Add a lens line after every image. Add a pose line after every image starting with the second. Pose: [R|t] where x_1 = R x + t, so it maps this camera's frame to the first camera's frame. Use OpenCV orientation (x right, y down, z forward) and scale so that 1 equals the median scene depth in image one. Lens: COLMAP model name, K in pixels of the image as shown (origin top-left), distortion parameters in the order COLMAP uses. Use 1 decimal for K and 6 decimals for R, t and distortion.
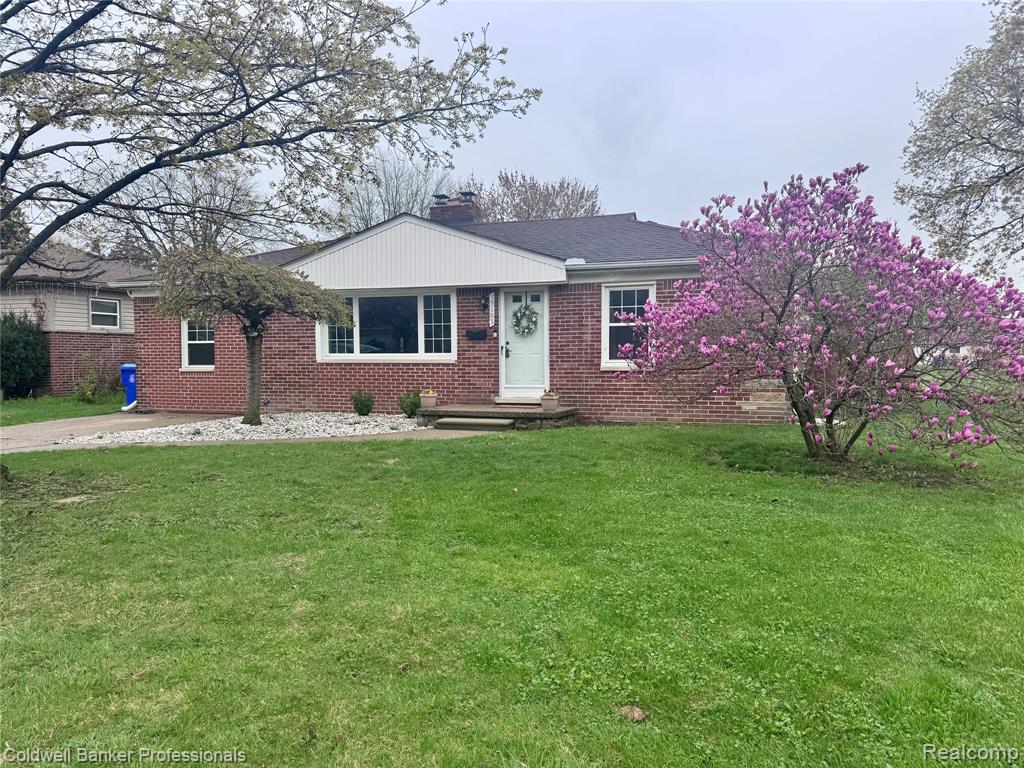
lens RADIAL K [[712.9, 0, 512.0], [0, 712.9, 384.0], [0, 0, 1]] dist [0.080988, -0.093877]
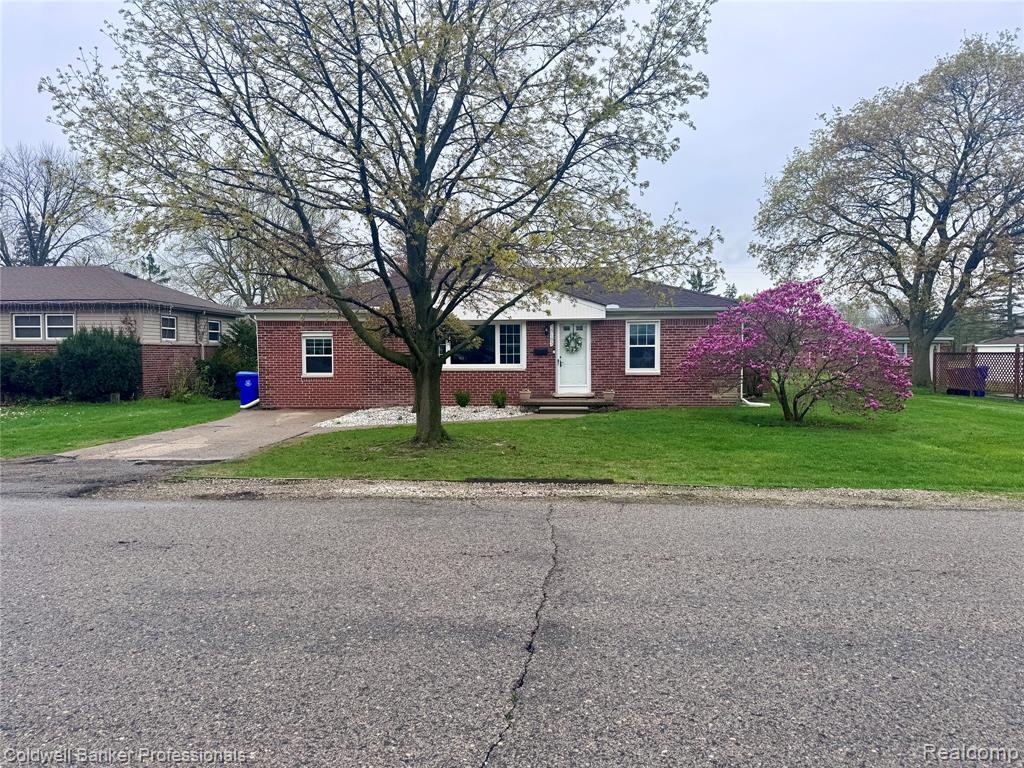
lens RADIAL K [[728.5, 0, 512.0], [0, 728.5, 384.0], [0, 0, 1]] dist [0.002760, -0.006283]
pose [[0.967469, -0.010655, 0.252766, -0.495588], [0.009997, 0.999942, 0.003887, -0.007835], [-0.252793, -0.001234, 0.967520, -0.467311]]
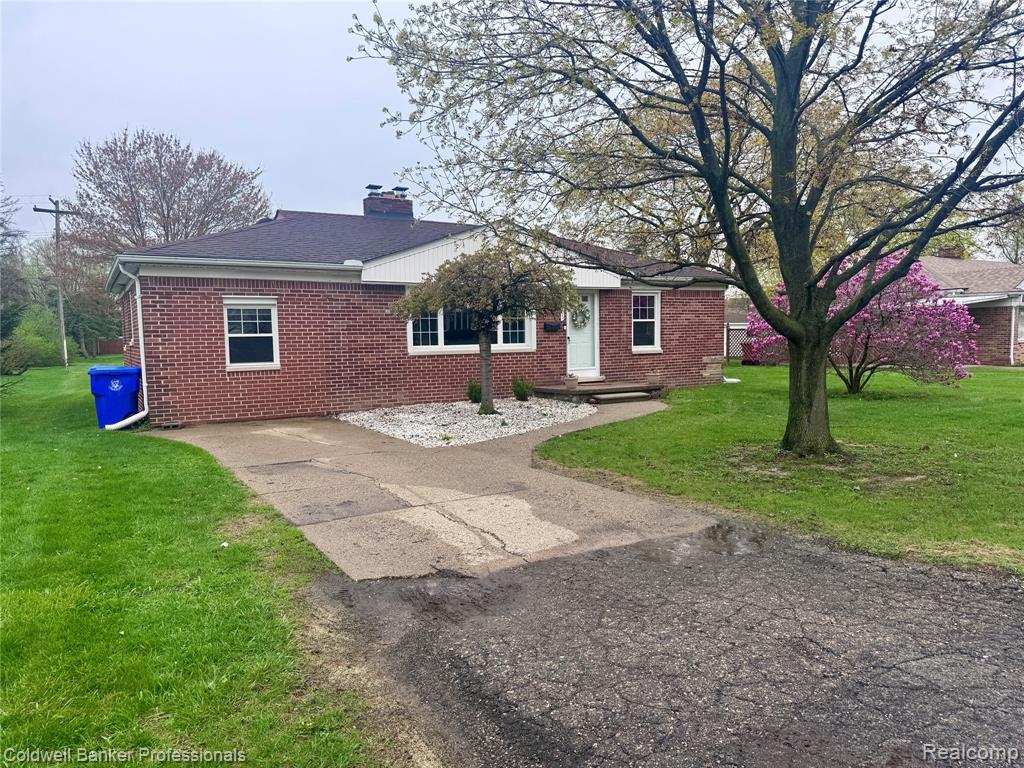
lens RADIAL K [[712.9, 0, 512.0], [0, 712.9, 384.0], [0, 0, 1]] dist [0.080988, -0.093877]
pose [[0.645471, -0.061000, 0.761345, -1.017001], [0.042204, 0.998131, 0.044191, -0.030033], [-0.762618, 0.003608, 0.646839, 0.269466]]
